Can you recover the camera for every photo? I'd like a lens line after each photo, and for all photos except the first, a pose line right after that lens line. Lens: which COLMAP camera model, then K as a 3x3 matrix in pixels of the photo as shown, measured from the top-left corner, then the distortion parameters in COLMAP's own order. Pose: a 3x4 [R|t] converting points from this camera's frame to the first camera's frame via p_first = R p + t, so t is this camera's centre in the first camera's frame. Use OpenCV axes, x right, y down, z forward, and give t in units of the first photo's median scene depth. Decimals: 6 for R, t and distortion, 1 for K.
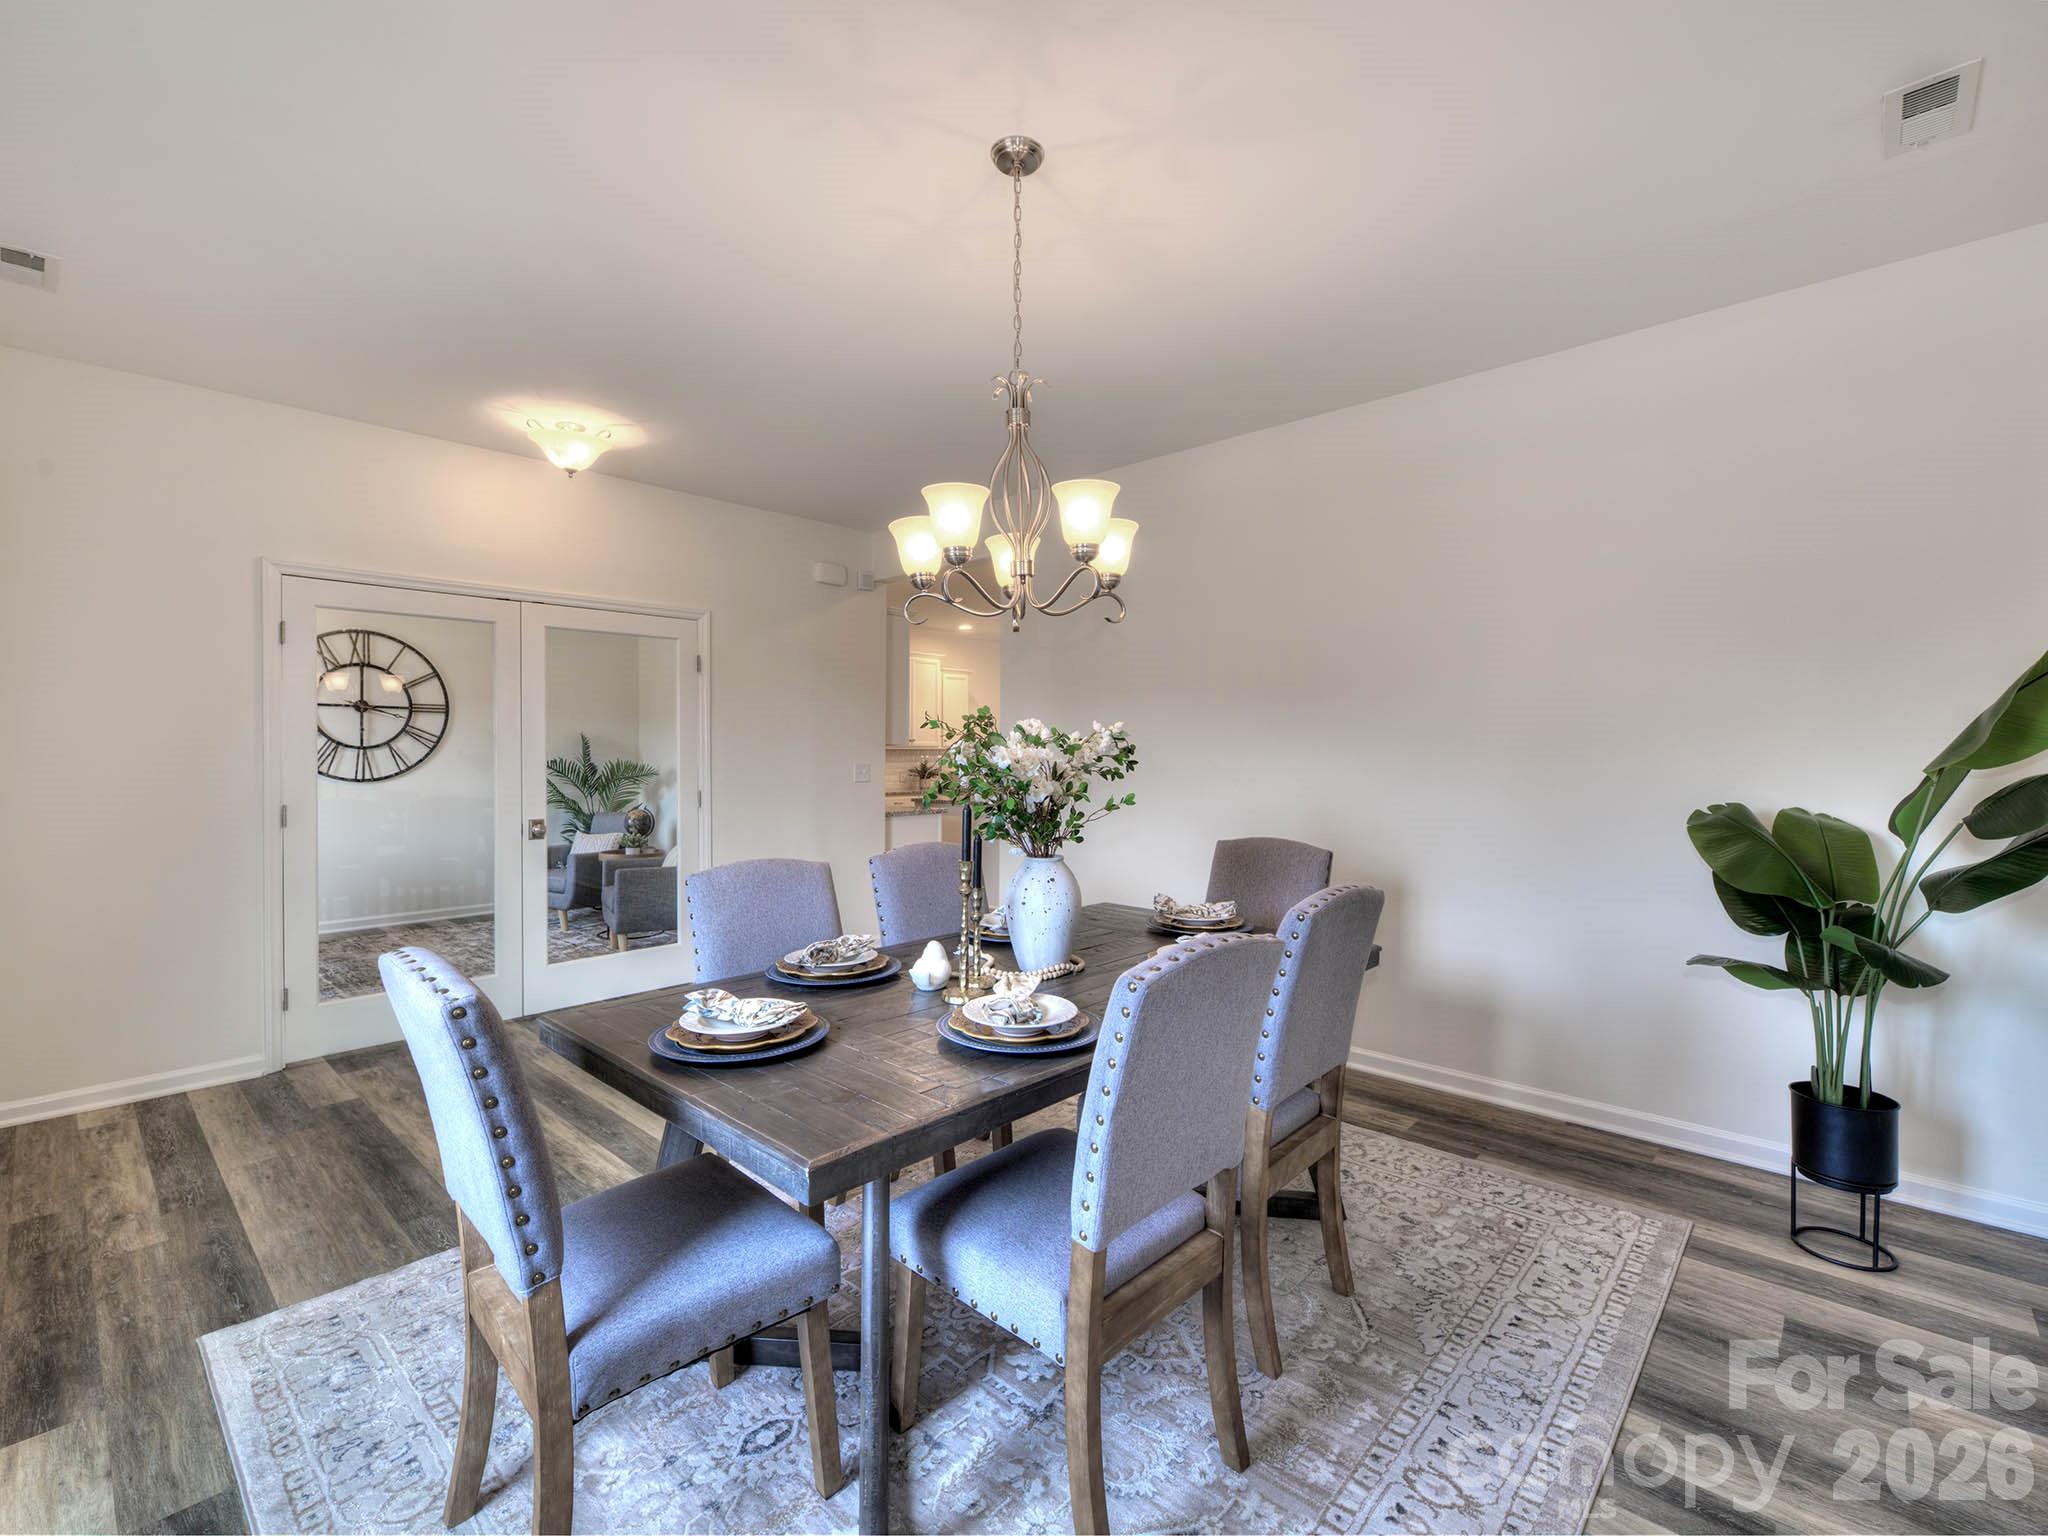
lens RADIAL K [[909.0, 0, 1019.1], [0, 909.0, 756.9], [0, 0, 1]] dist [0.003239, -0.004109]
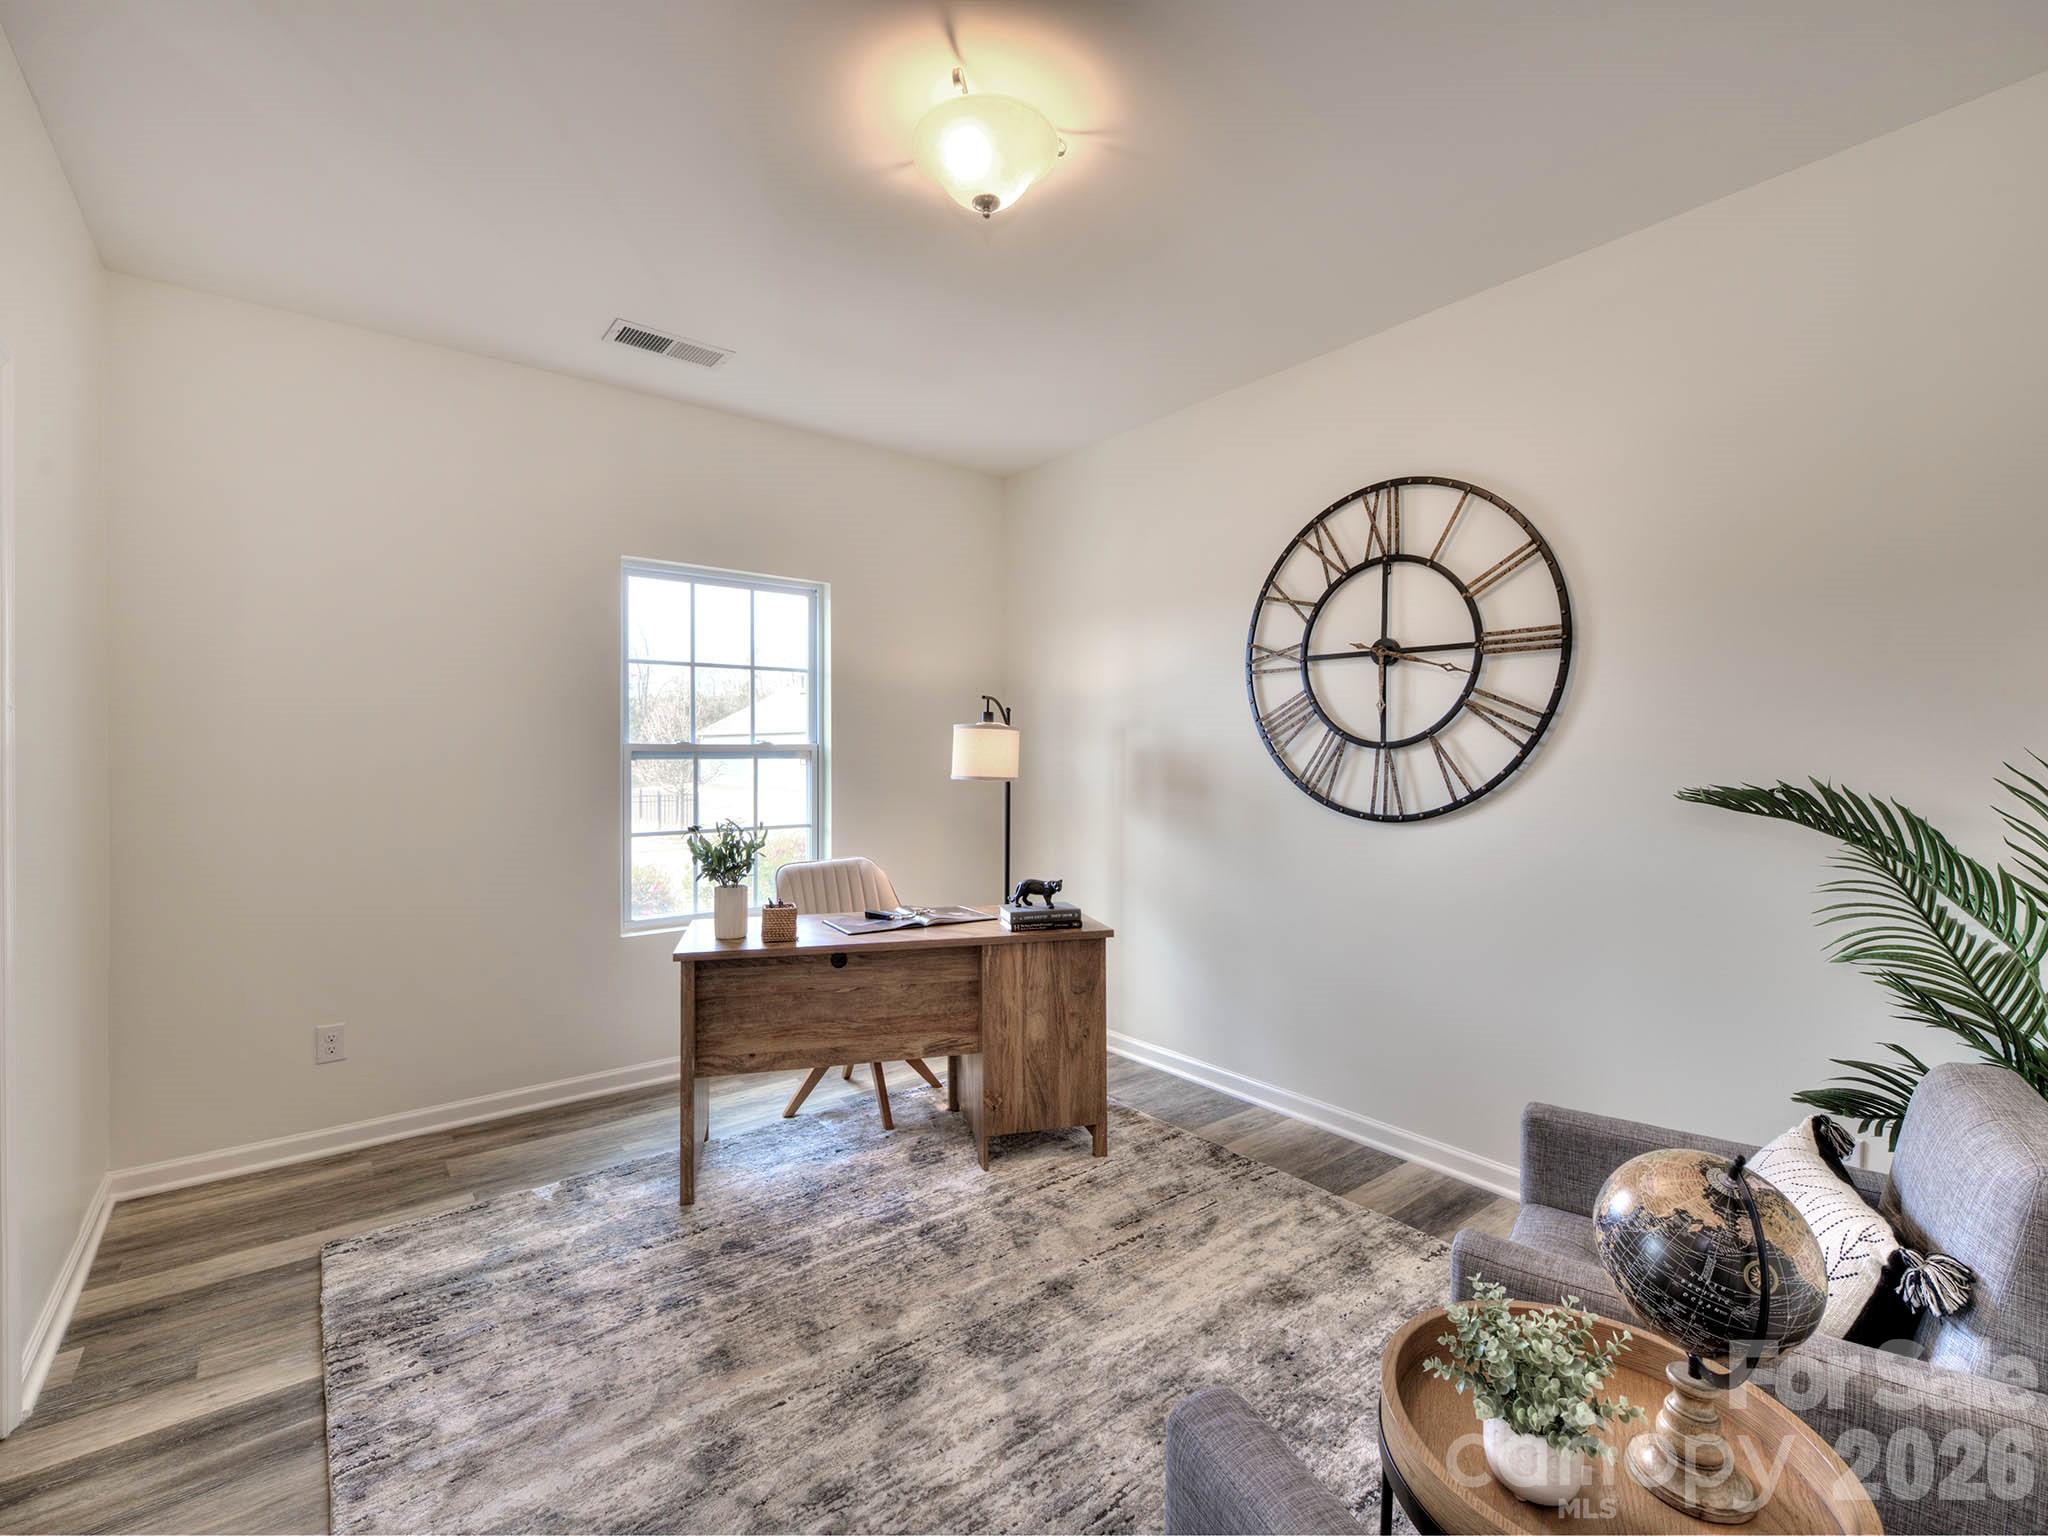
lens RADIAL K [[909.0, 0, 1019.1], [0, 909.0, 756.9], [0, 0, 1]] dist [0.003239, -0.004109]
pose [[-0.143586, 0.004960, -0.989625, -0.250022], [-0.006609, 0.999960, 0.005970, -0.005659], [0.989616, 0.007398, -0.143548, 0.873795]]
